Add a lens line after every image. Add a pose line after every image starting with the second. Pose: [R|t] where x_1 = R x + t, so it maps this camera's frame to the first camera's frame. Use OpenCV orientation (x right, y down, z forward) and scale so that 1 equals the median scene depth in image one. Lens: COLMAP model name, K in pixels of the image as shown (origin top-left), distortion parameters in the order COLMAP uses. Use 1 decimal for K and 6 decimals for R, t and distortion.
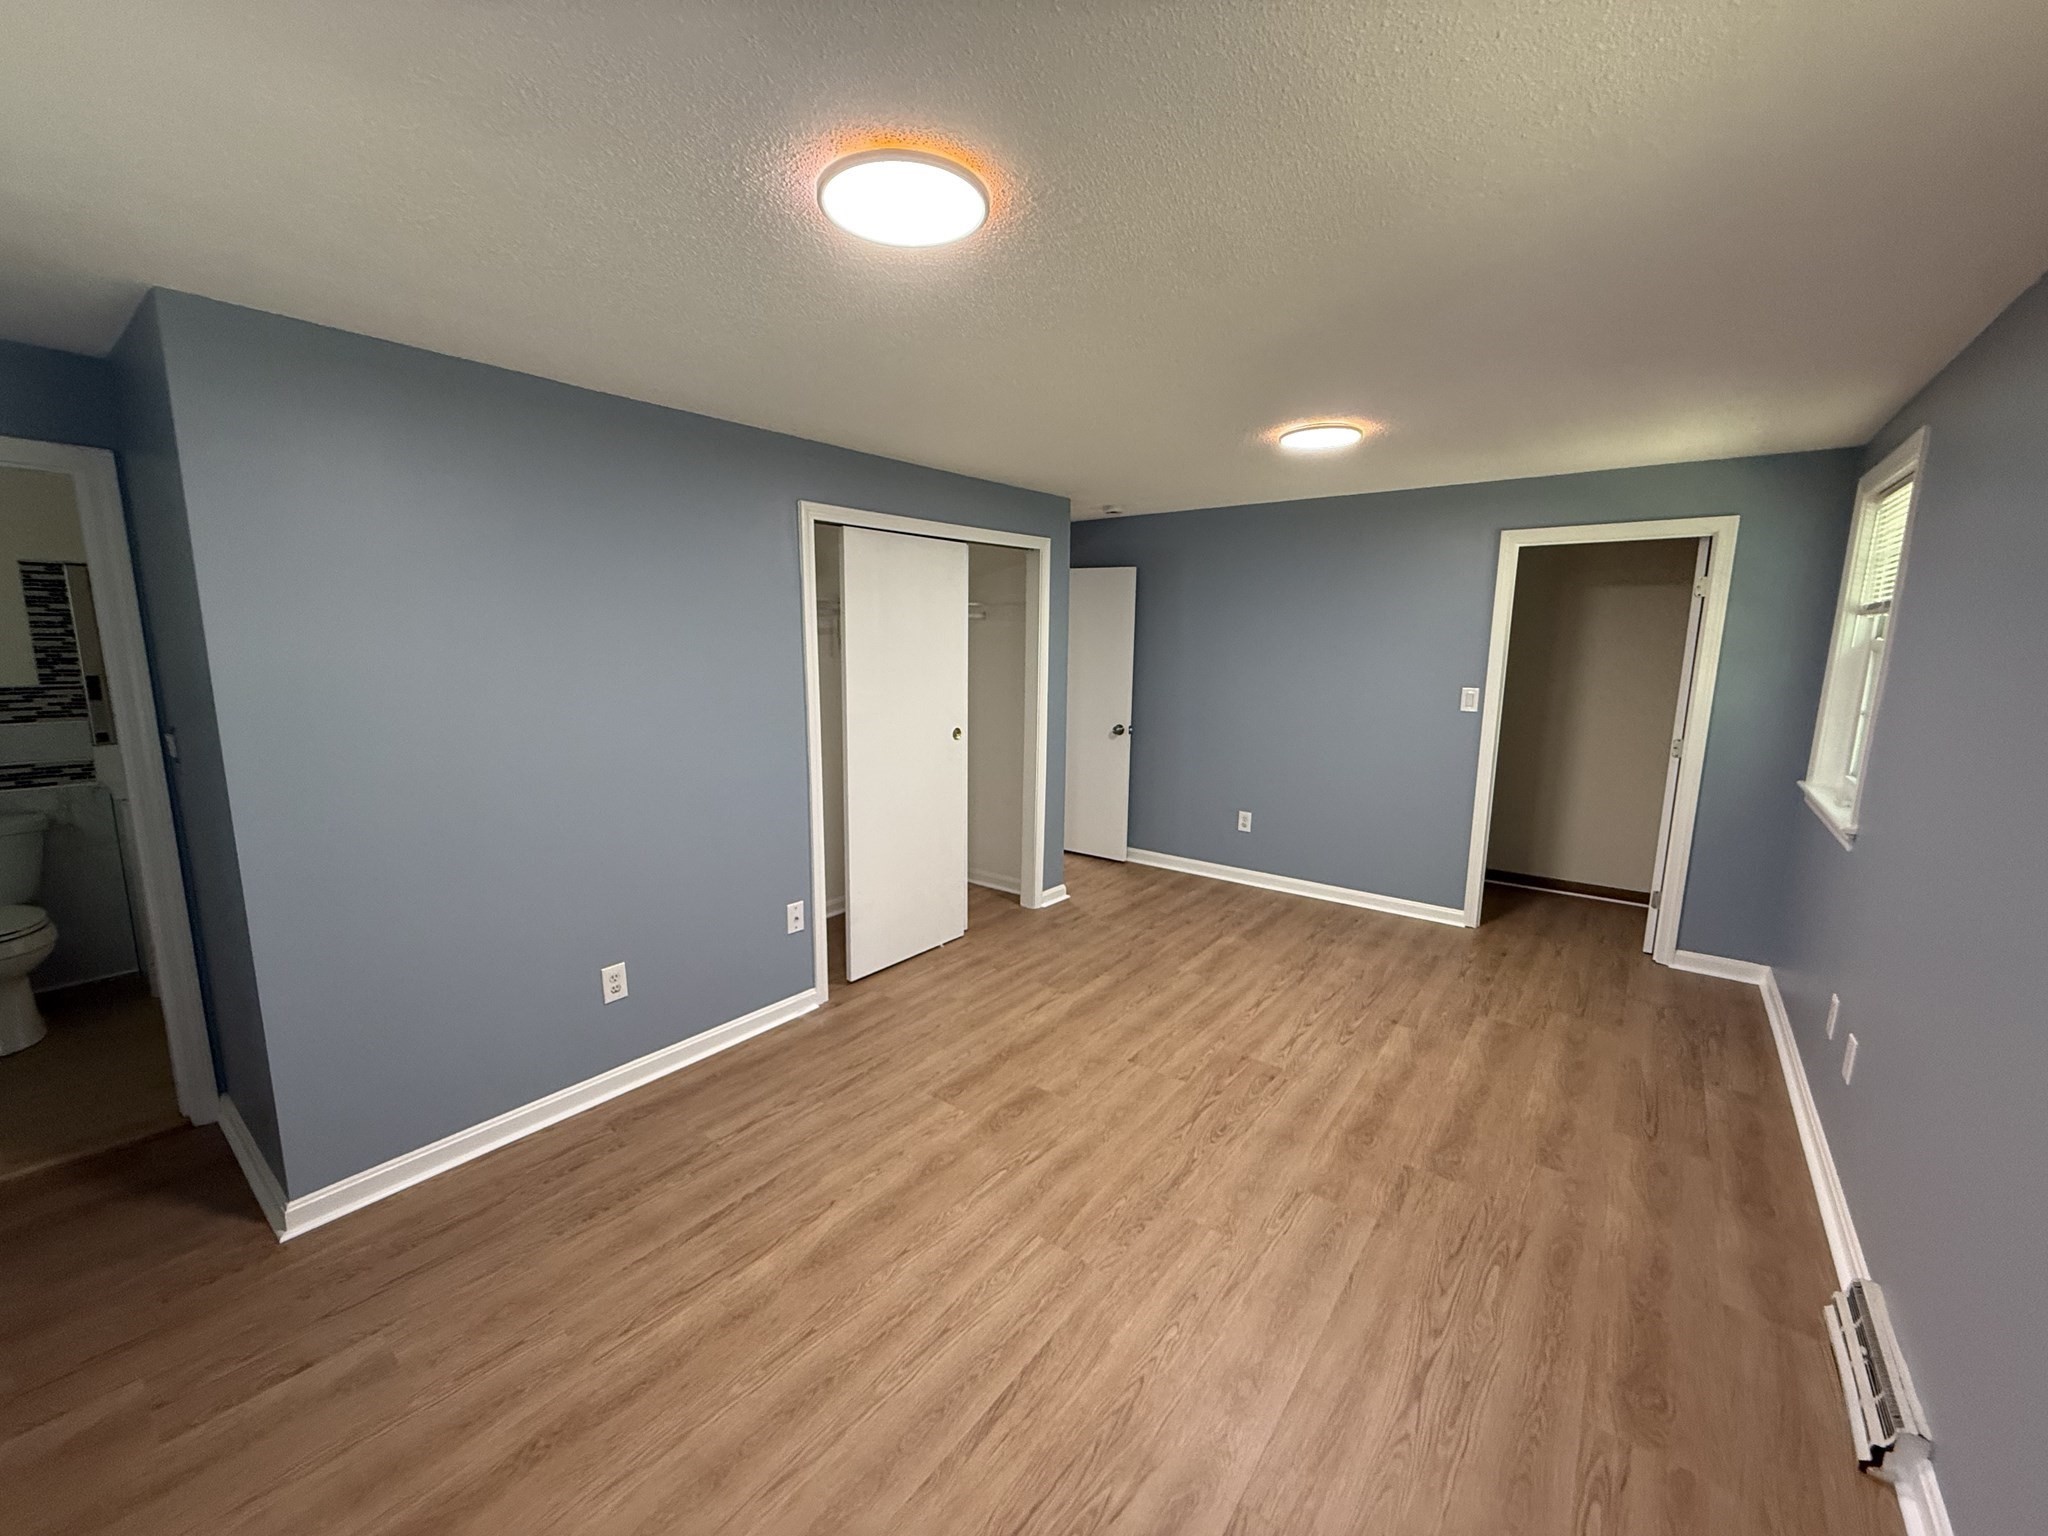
lens RADIAL K [[817.4, 0, 1015.8], [0, 817.4, 767.0], [0, 0, 1]] dist [-0.000976, 0.000658]
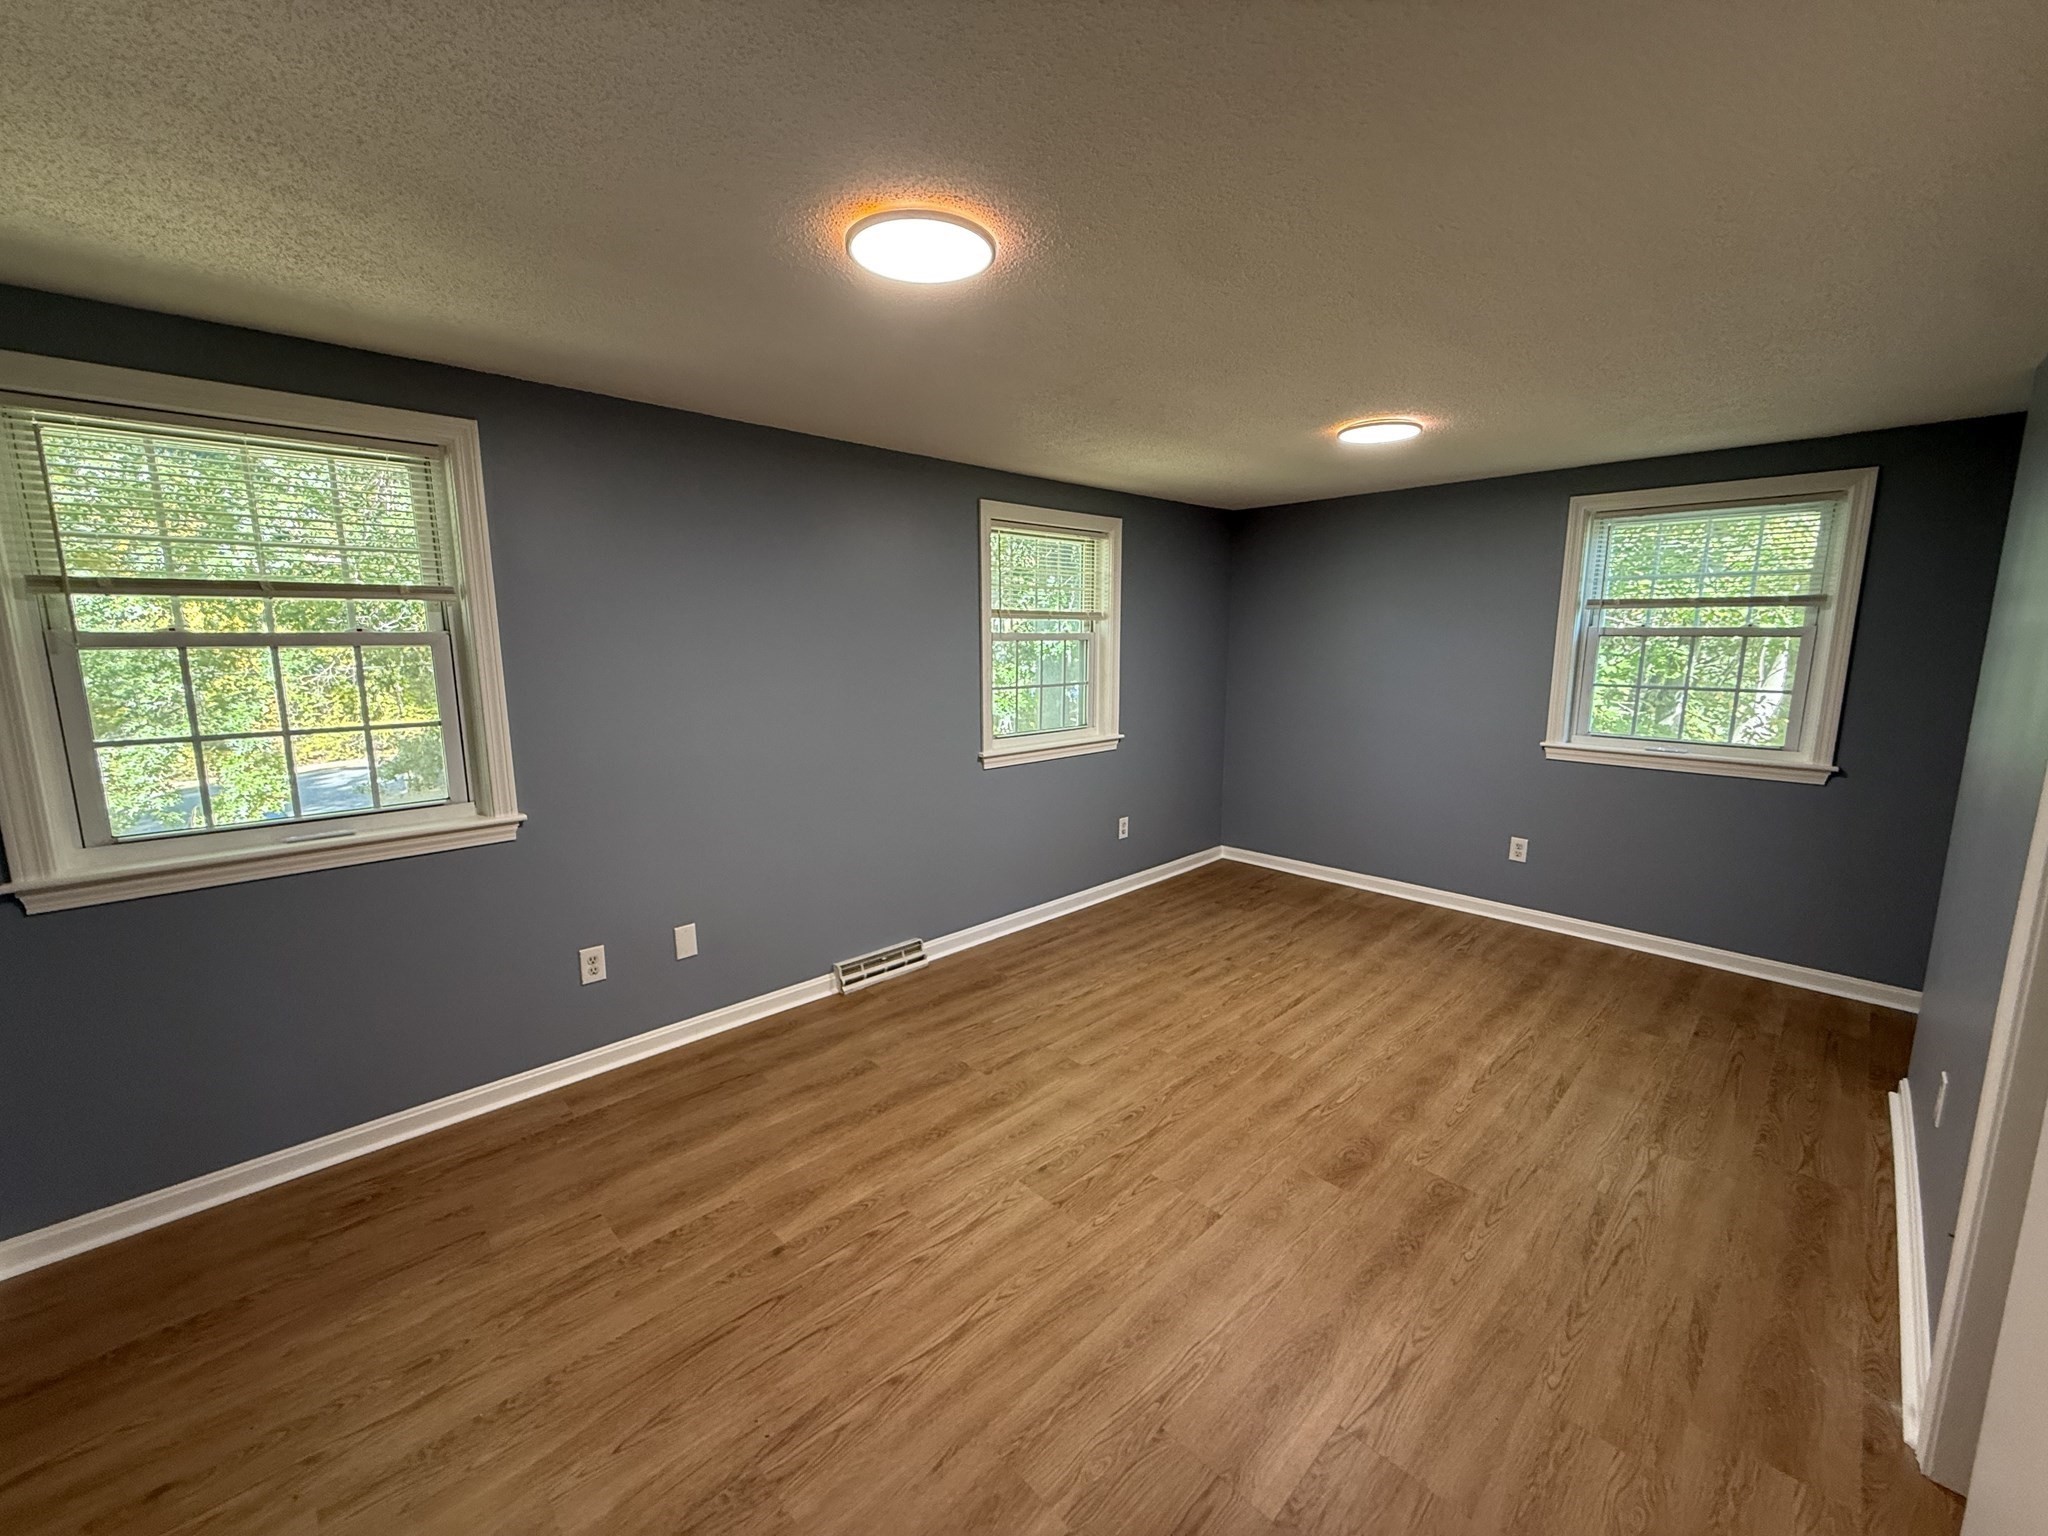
lens RADIAL K [[817.4, 0, 1009.4], [0, 817.4, 760.6], [0, 0, 1]] dist [-0.000976, 0.000658]
pose [[-0.989433, -0.025986, 0.142641, 0.255649], [0.019983, 0.949977, 0.311680, -0.282358], [-0.143605, 0.311237, -0.939420, 1.752751]]
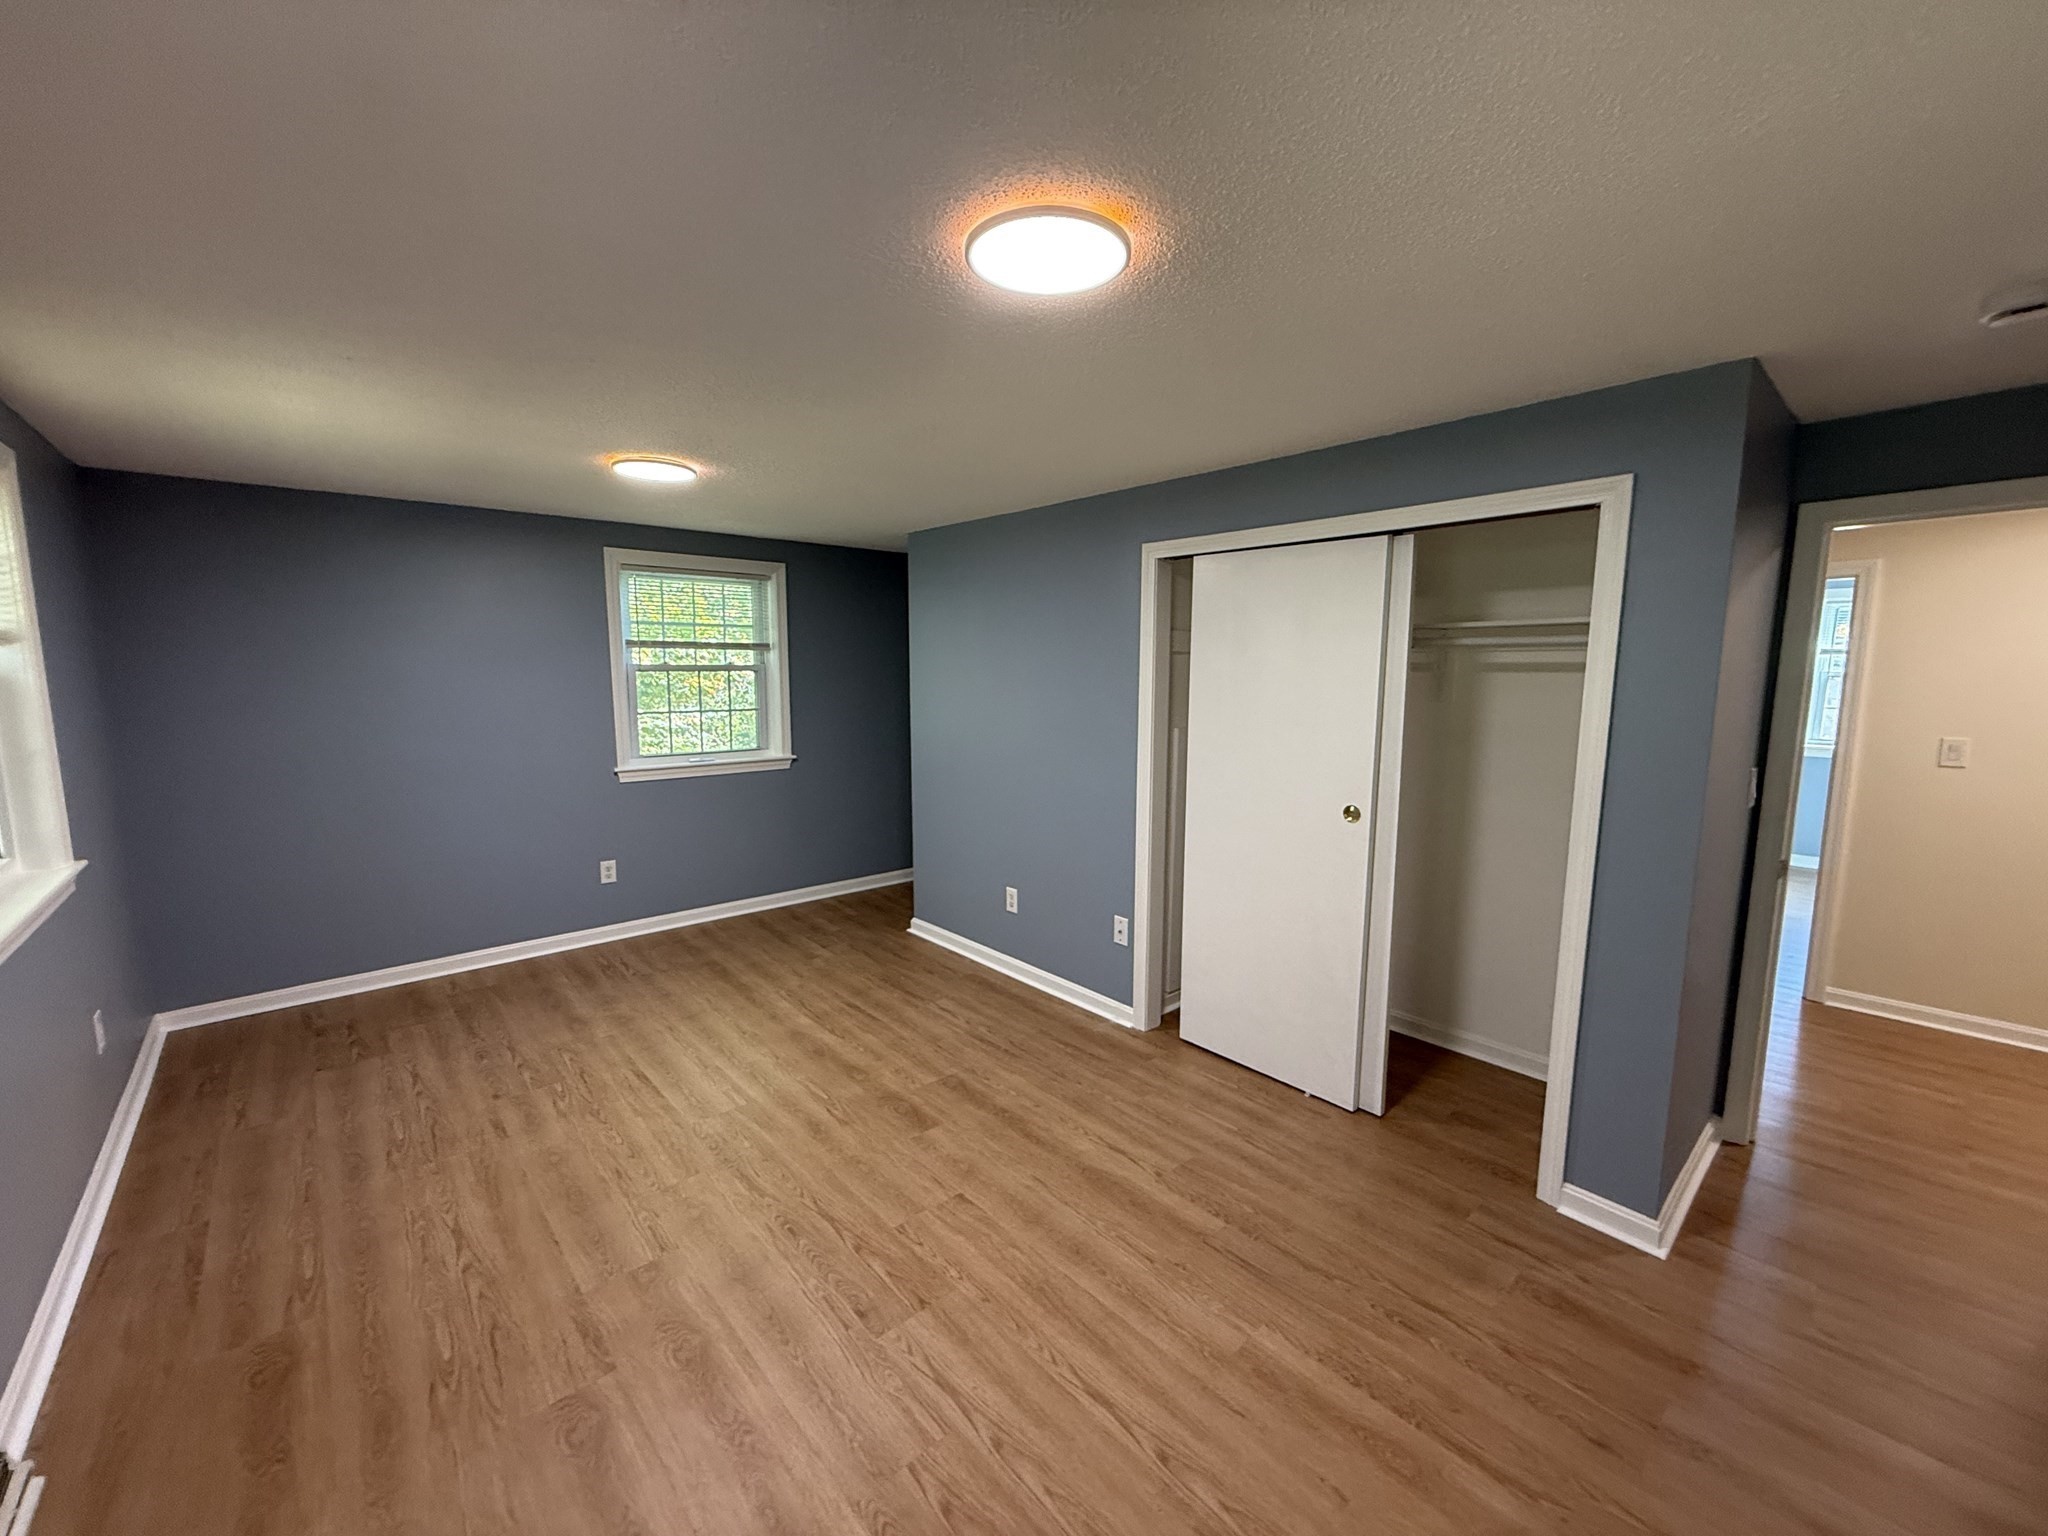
lens RADIAL K [[817.4, 0, 1021.0], [0, 817.4, 772.8], [0, 0, 1]] dist [-0.000976, 0.000658]
pose [[-0.180054, 0.122472, -0.976003, 0.958051], [-0.163817, 0.974629, 0.152521, -0.198921], [0.969920, 0.187348, -0.155423, 1.224354]]
